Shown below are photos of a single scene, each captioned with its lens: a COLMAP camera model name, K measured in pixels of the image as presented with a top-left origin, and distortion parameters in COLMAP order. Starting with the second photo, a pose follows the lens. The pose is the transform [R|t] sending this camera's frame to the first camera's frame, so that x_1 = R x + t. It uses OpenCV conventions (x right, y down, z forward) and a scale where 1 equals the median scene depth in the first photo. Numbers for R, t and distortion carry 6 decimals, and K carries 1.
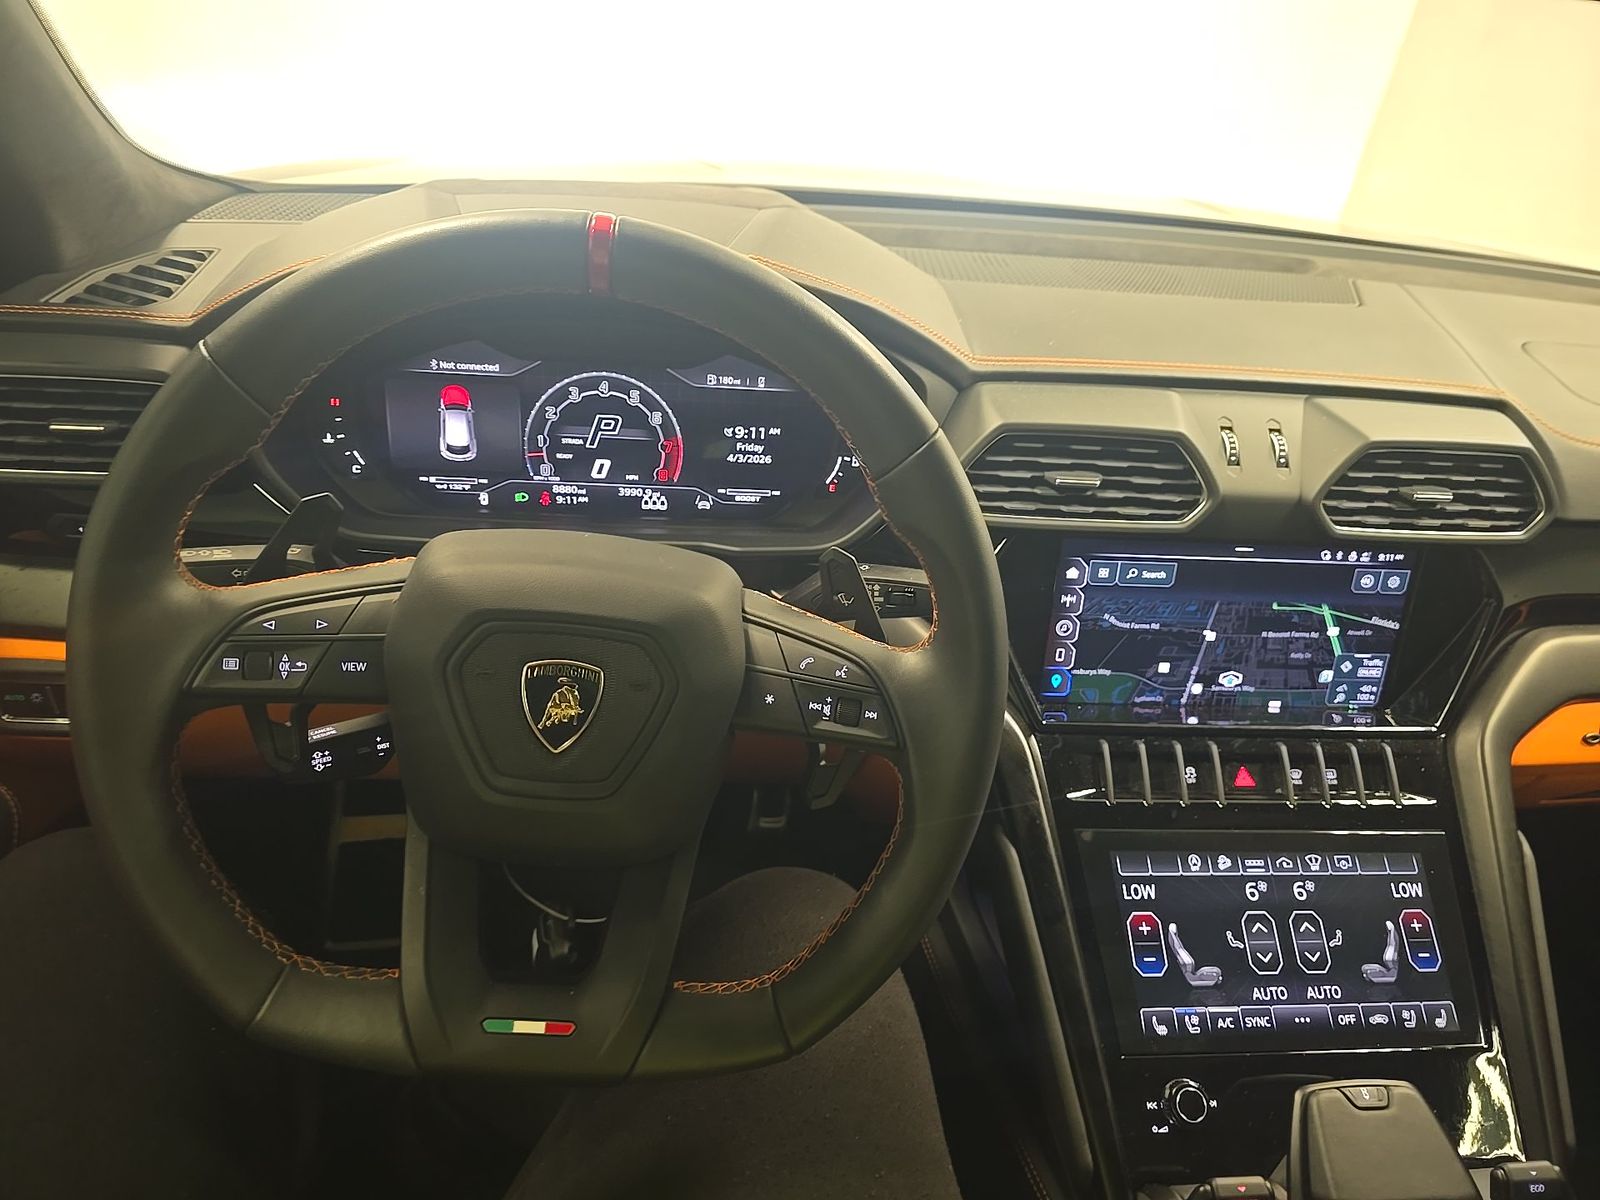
lens RADIAL K [[1082.6, 0, 782.1], [0, 1082.6, 635.2], [0, 0, 1]] dist [0.044104, -0.059294]
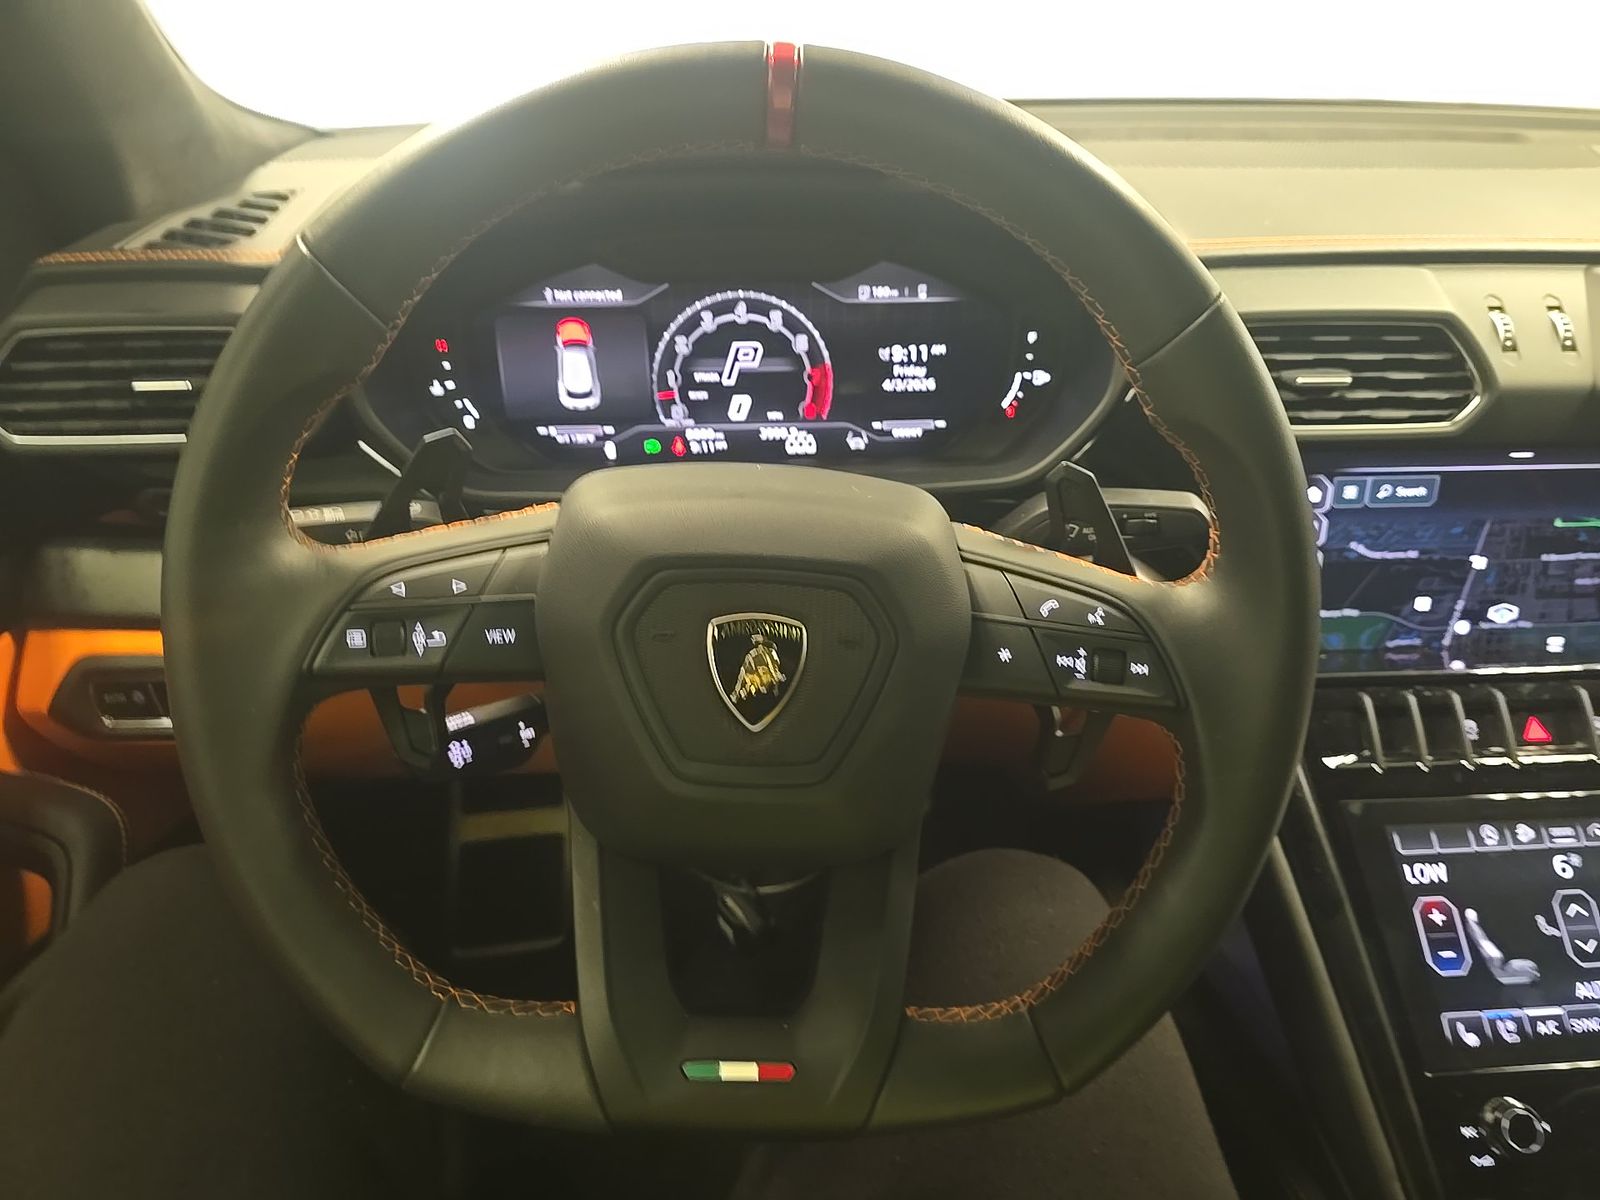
lens RADIAL K [[1082.6, 0, 780.2], [0, 1082.6, 644.8], [0, 0, 1]] dist [0.044104, -0.059294]
pose [[0.996143, -0.046742, -0.074264, -0.086937], [0.048827, 0.998455, 0.026511, 0.016979], [0.072910, -0.030035, 0.996886, 0.141928]]
